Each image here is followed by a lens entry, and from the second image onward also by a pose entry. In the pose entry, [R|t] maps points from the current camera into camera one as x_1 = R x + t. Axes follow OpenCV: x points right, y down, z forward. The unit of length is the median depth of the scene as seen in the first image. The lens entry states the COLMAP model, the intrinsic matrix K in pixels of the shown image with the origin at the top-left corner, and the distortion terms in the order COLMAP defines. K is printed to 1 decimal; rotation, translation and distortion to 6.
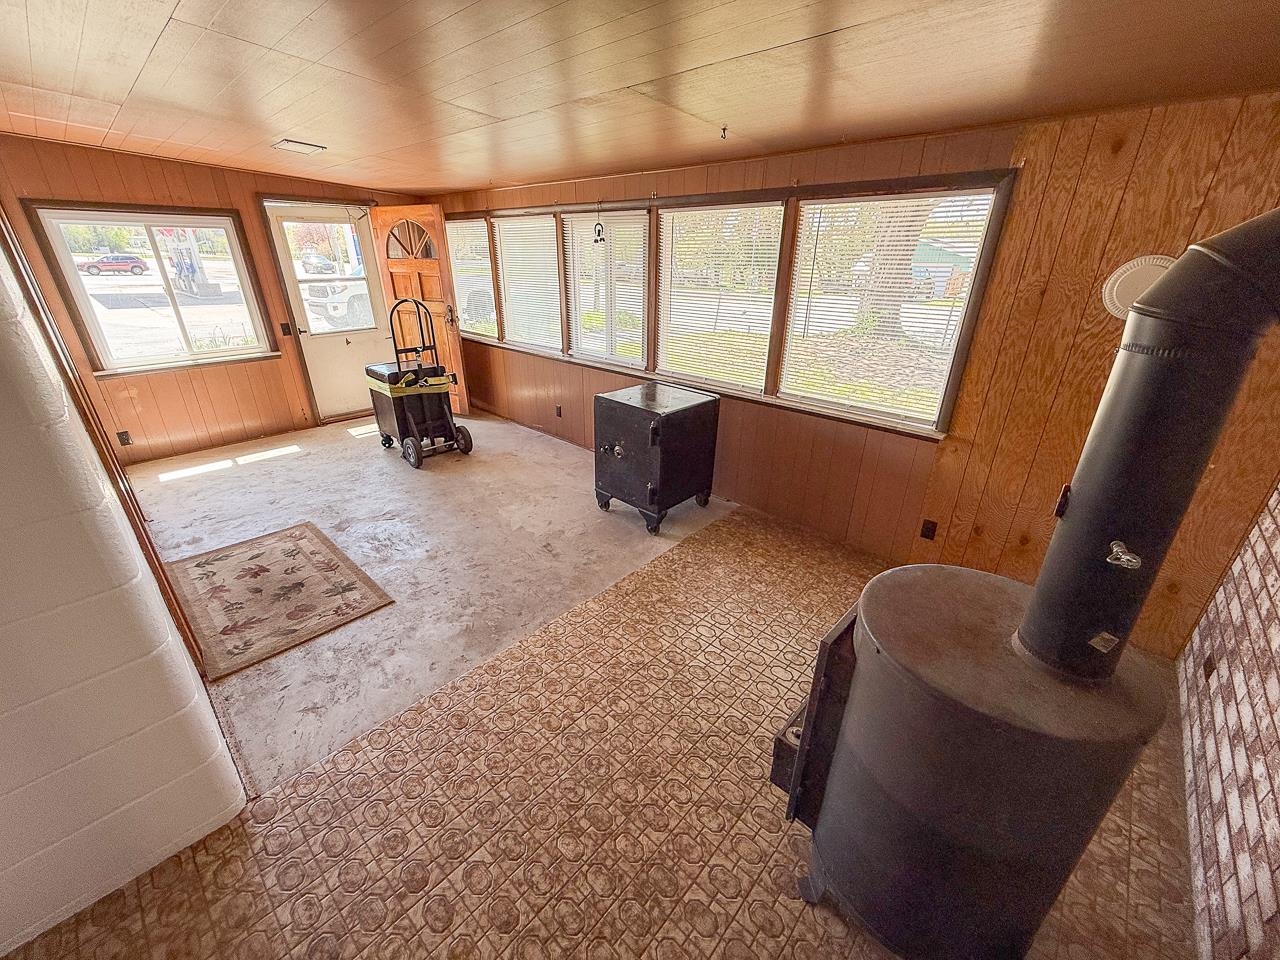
lens RADIAL K [[509.4, 0, 636.6], [0, 509.4, 478.8], [0, 0, 1]] dist [0.000216, -0.000289]
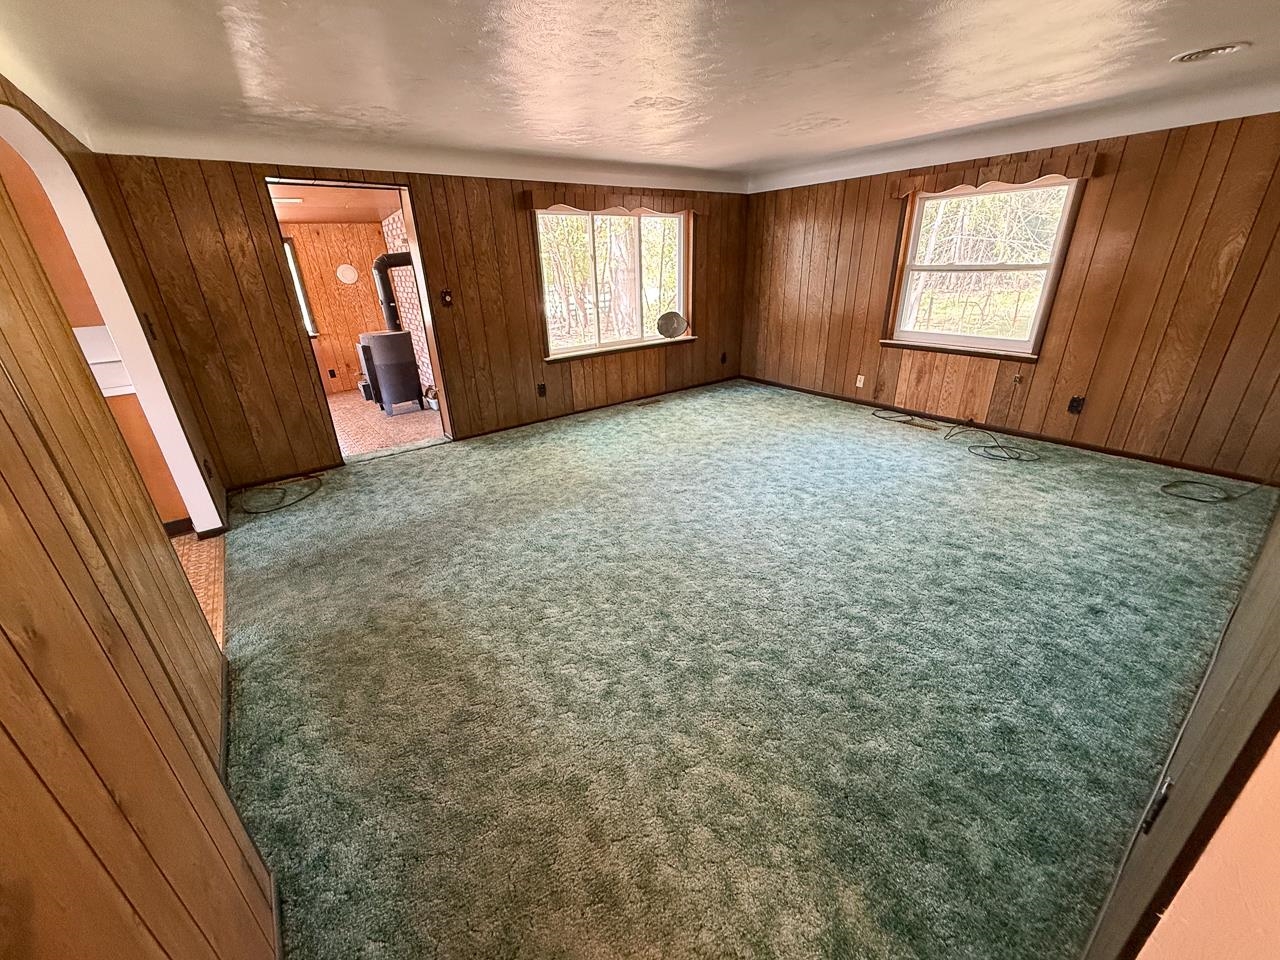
lens RADIAL K [[509.4, 0, 636.6], [0, 509.4, 478.8], [0, 0, 1]] dist [0.000216, -0.000289]
pose [[0.185486, -0.400512, 0.897321, -2.528657], [0.430474, 0.854000, 0.292192, 0.711404], [-0.883338, 0.332076, 0.330815, -1.554700]]
